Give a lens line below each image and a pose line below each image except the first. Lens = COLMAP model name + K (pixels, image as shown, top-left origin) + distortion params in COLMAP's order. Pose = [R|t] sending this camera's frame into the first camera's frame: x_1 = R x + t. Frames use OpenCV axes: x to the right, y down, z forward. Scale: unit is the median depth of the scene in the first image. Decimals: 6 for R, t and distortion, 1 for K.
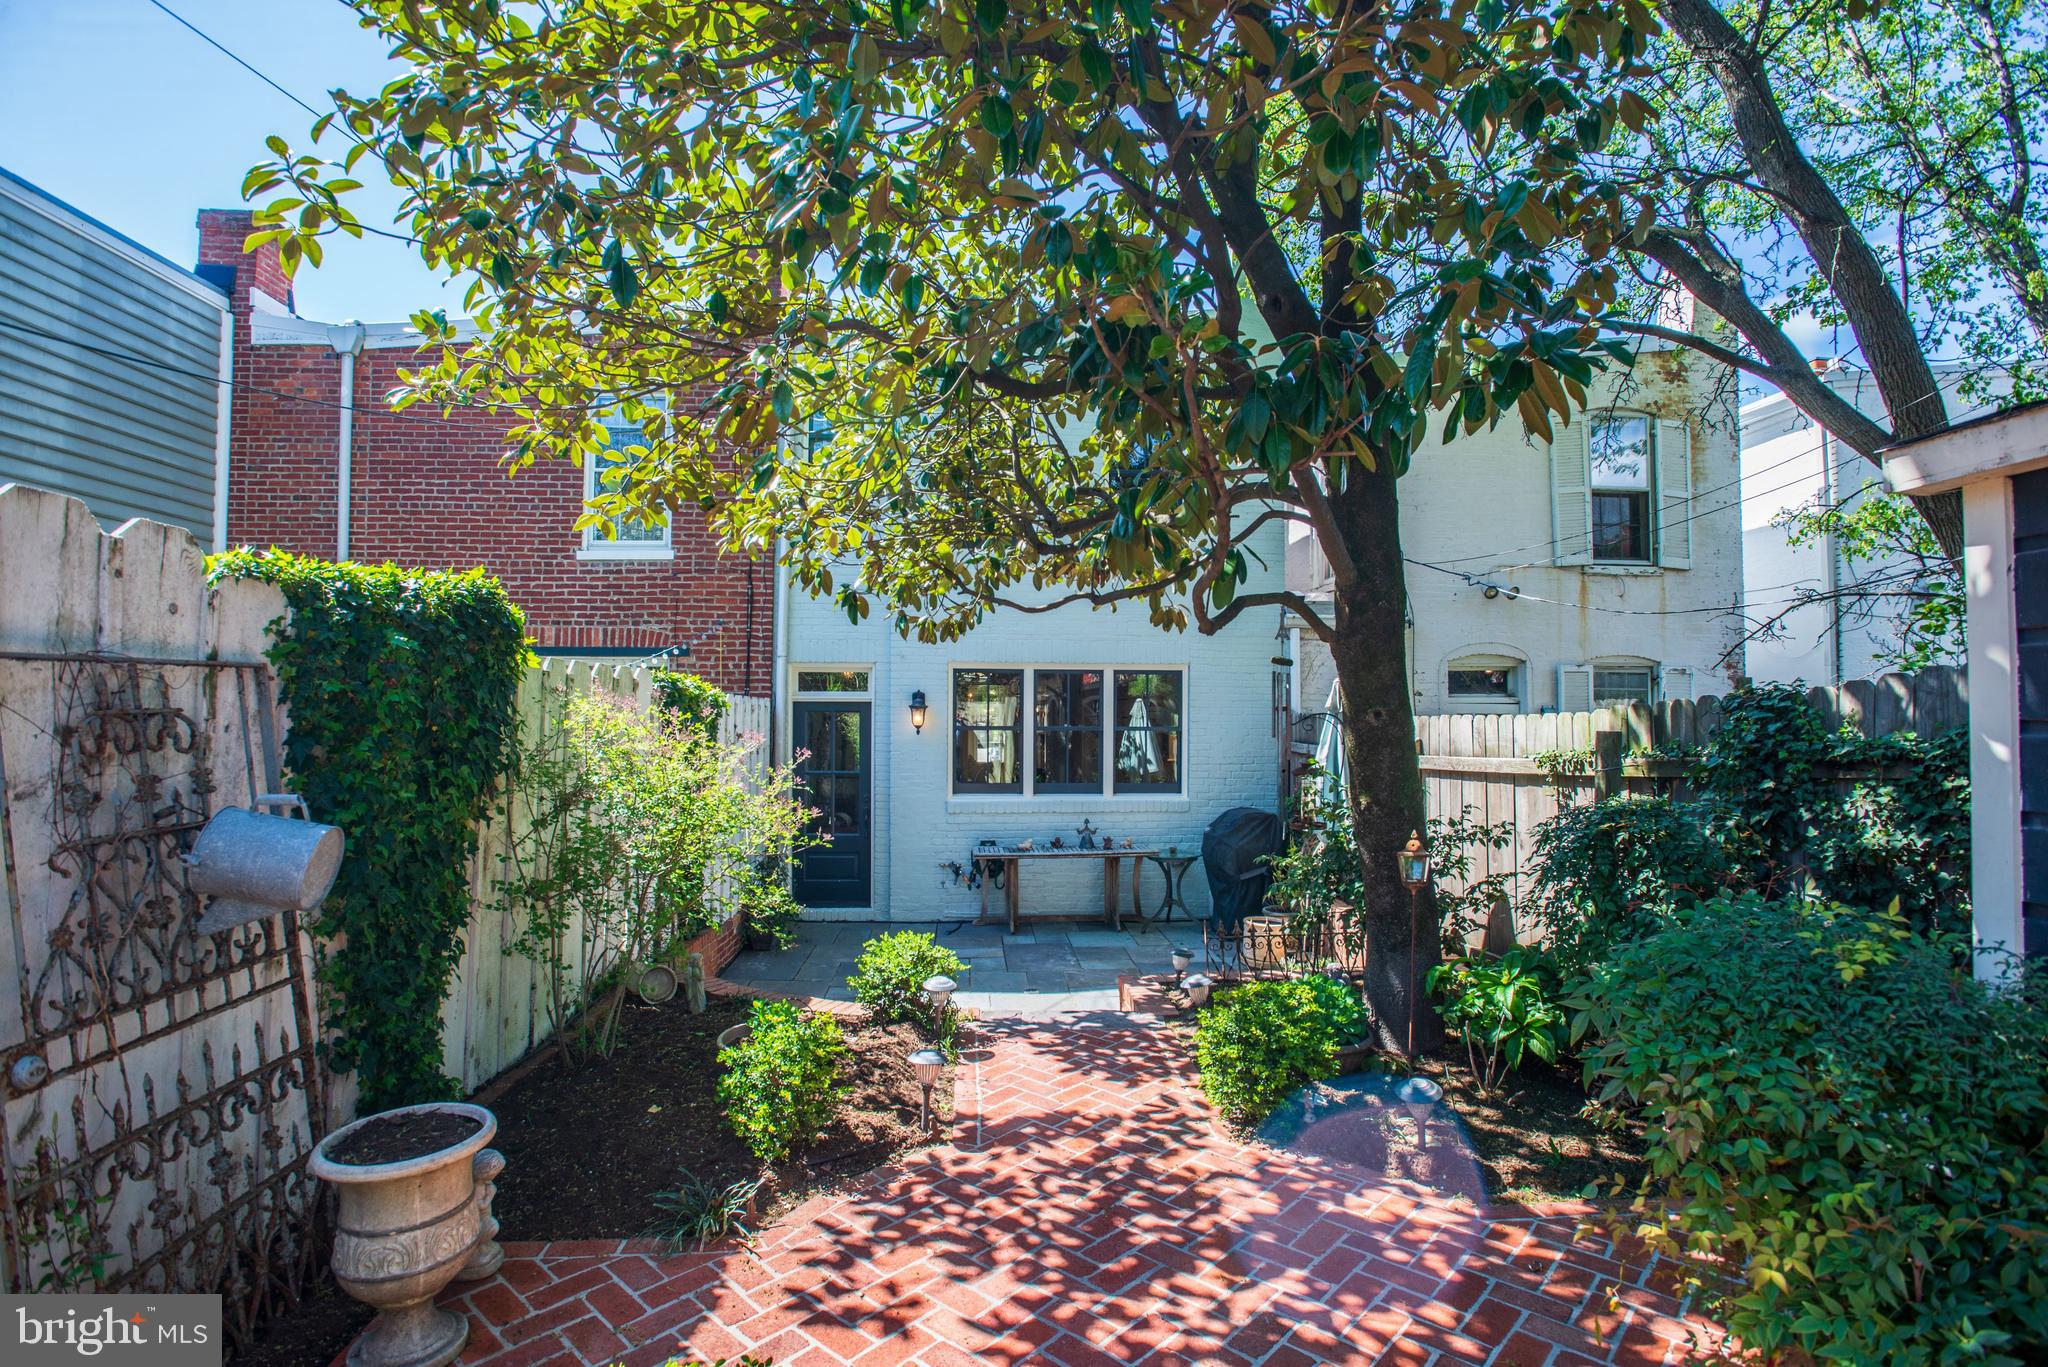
lens RADIAL K [[988.3, 0, 1020.3], [0, 988.3, 688.1], [0, 0, 1]] dist [-0.042700, 0.010055]
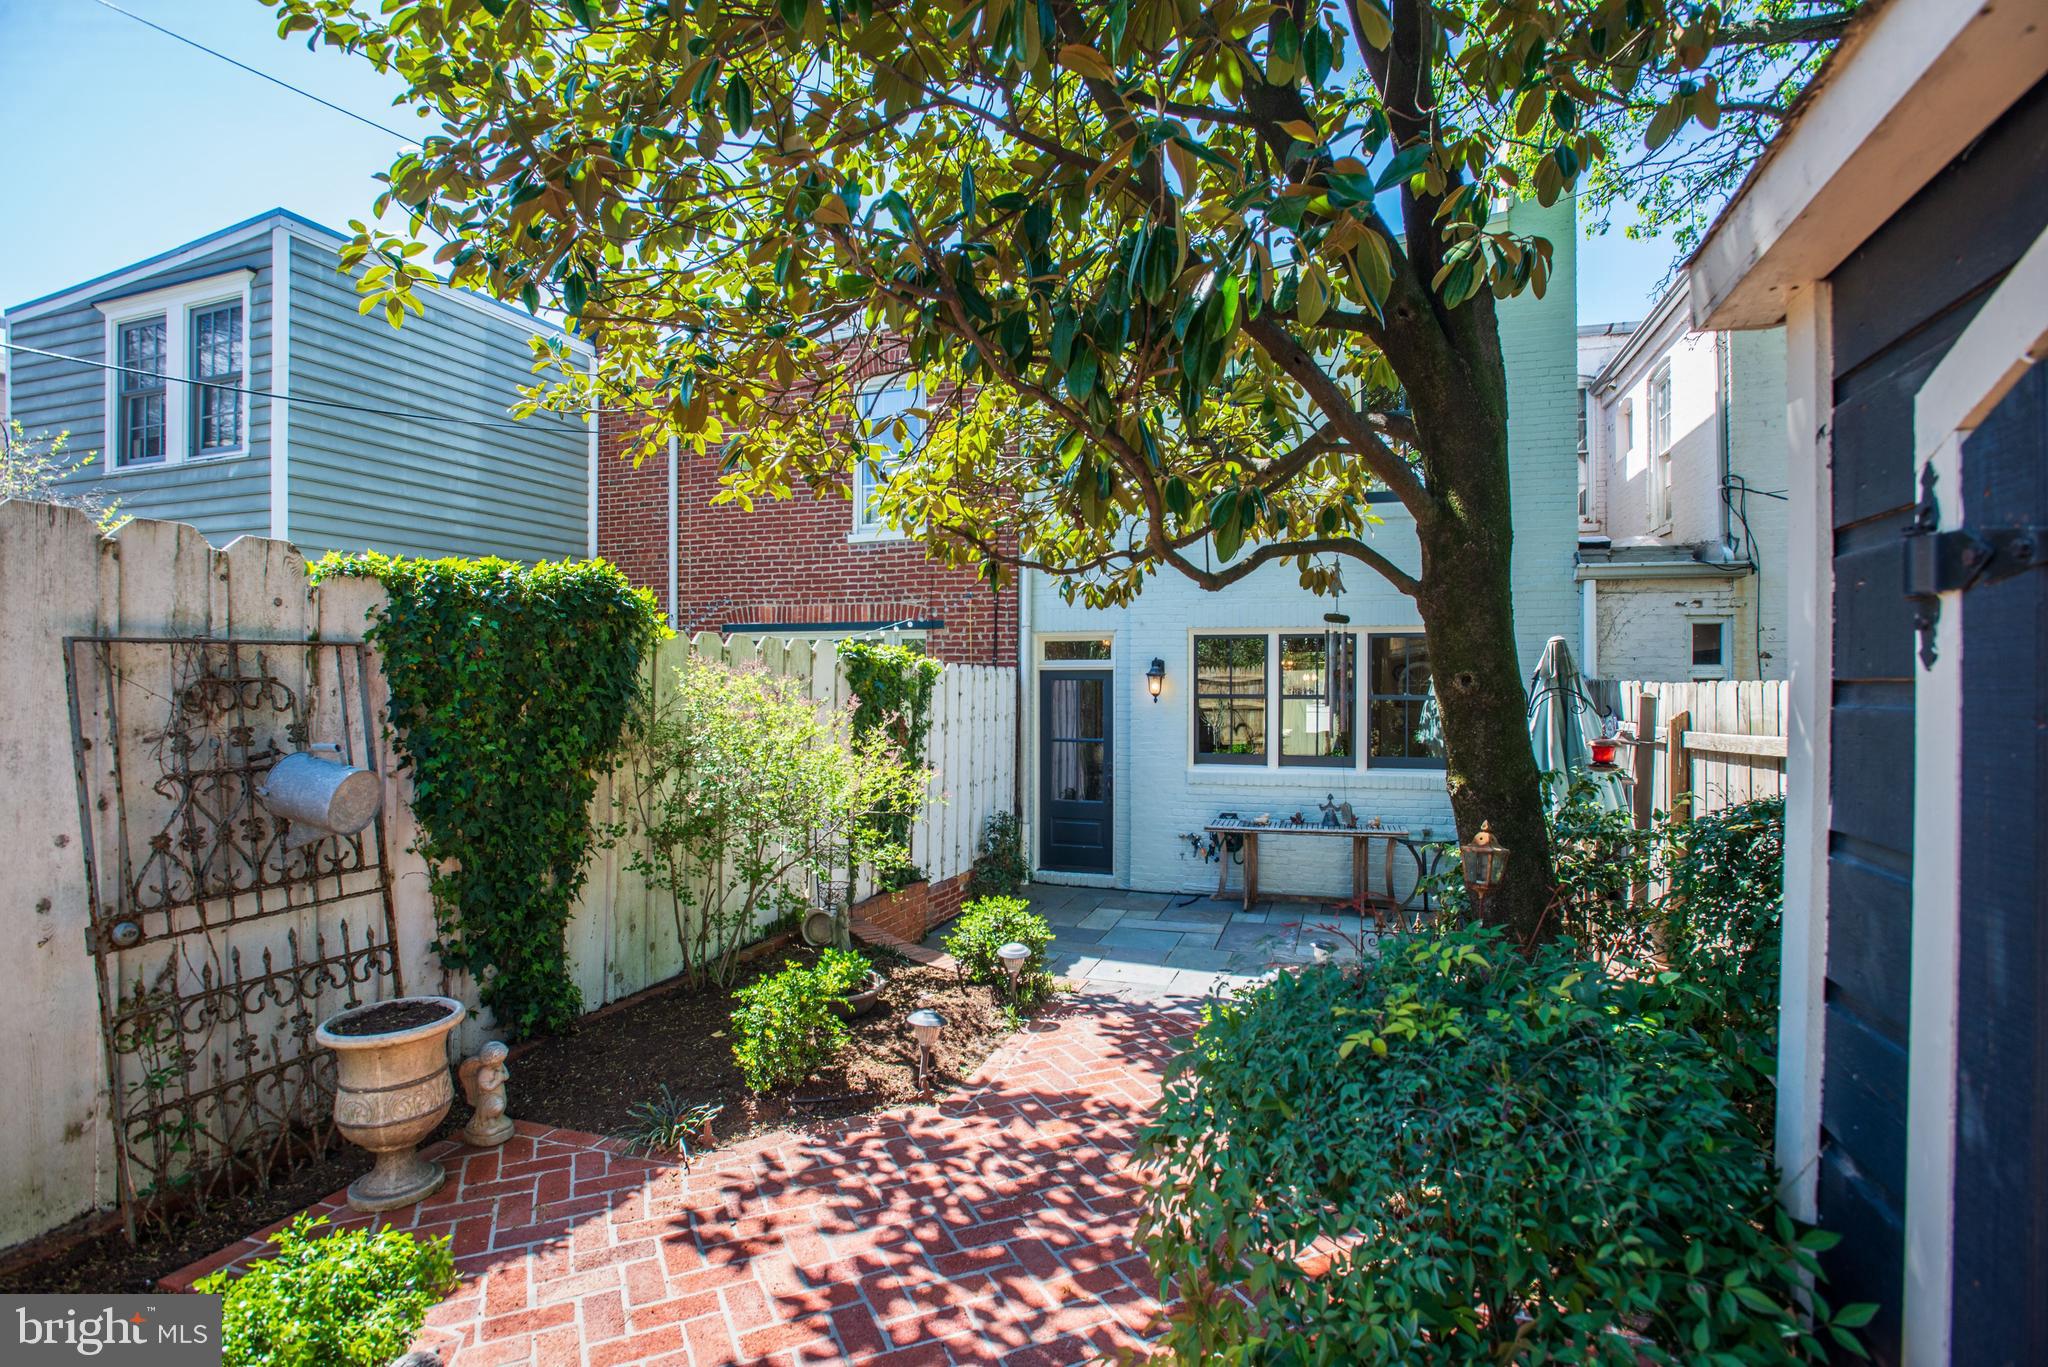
lens RADIAL K [[988.3, 0, 1020.6], [0, 988.3, 675.8], [0, 0, 1]] dist [-0.042700, 0.010055]
pose [[0.924111, -0.004852, -0.382093, 0.410766], [0.011977, 0.999796, 0.016270, 0.006895], [0.381936, -0.019612, 0.923981, 0.112529]]
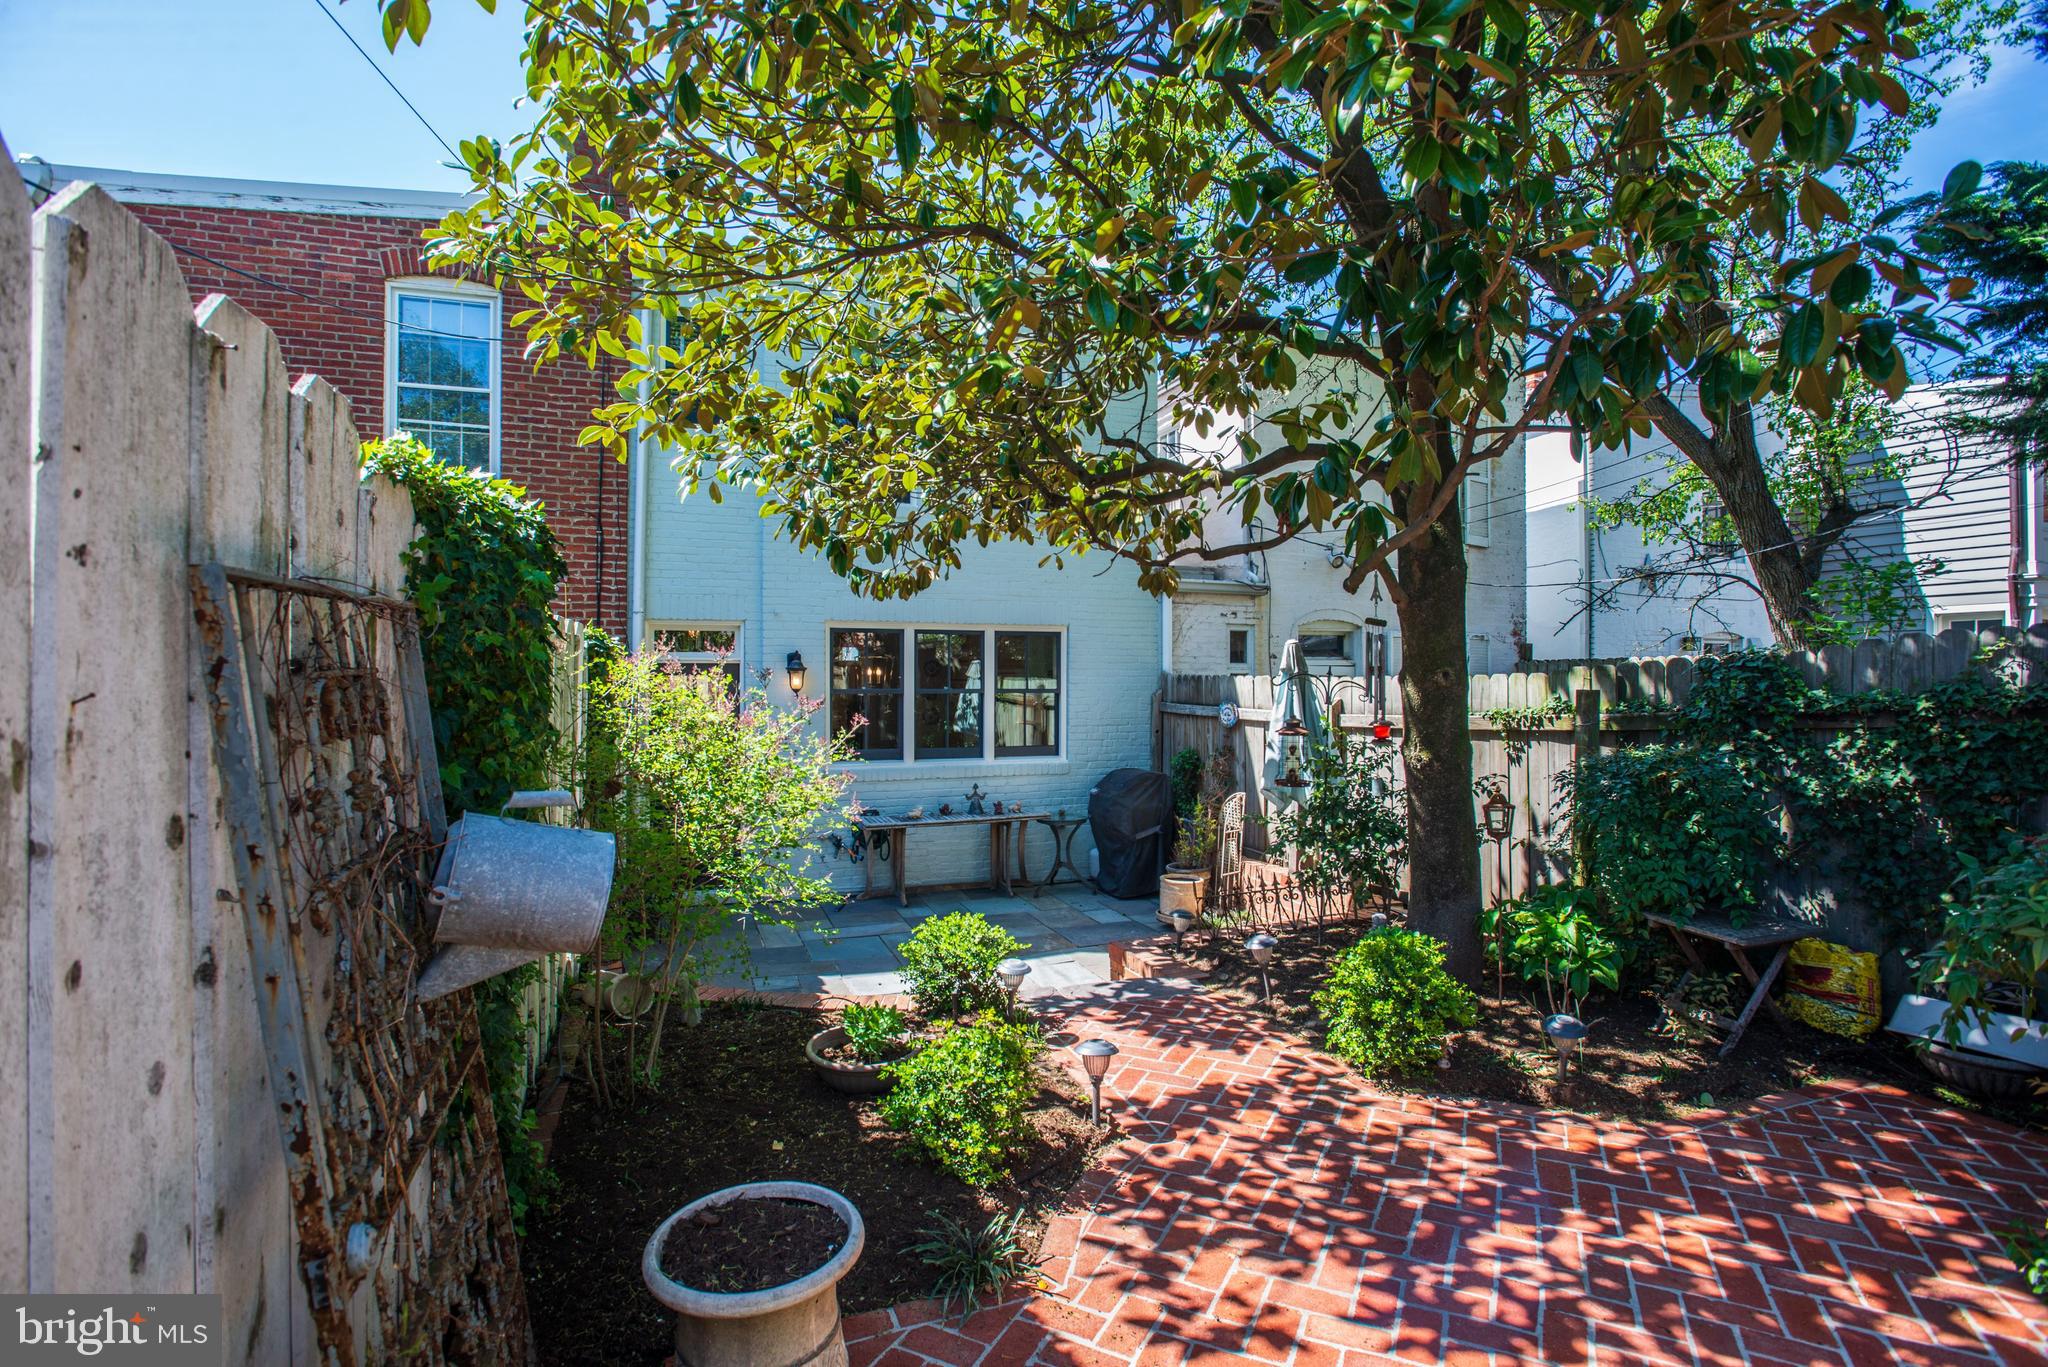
lens RADIAL K [[988.3, 0, 1011.1], [0, 988.3, 684.0], [0, 0, 1]] dist [-0.042700, 0.010055]
pose [[0.960816, -0.004156, 0.277154, -0.459342], [-0.004720, 0.999497, 0.031351, 0.008066], [-0.277145, -0.031430, 0.960314, 0.155249]]
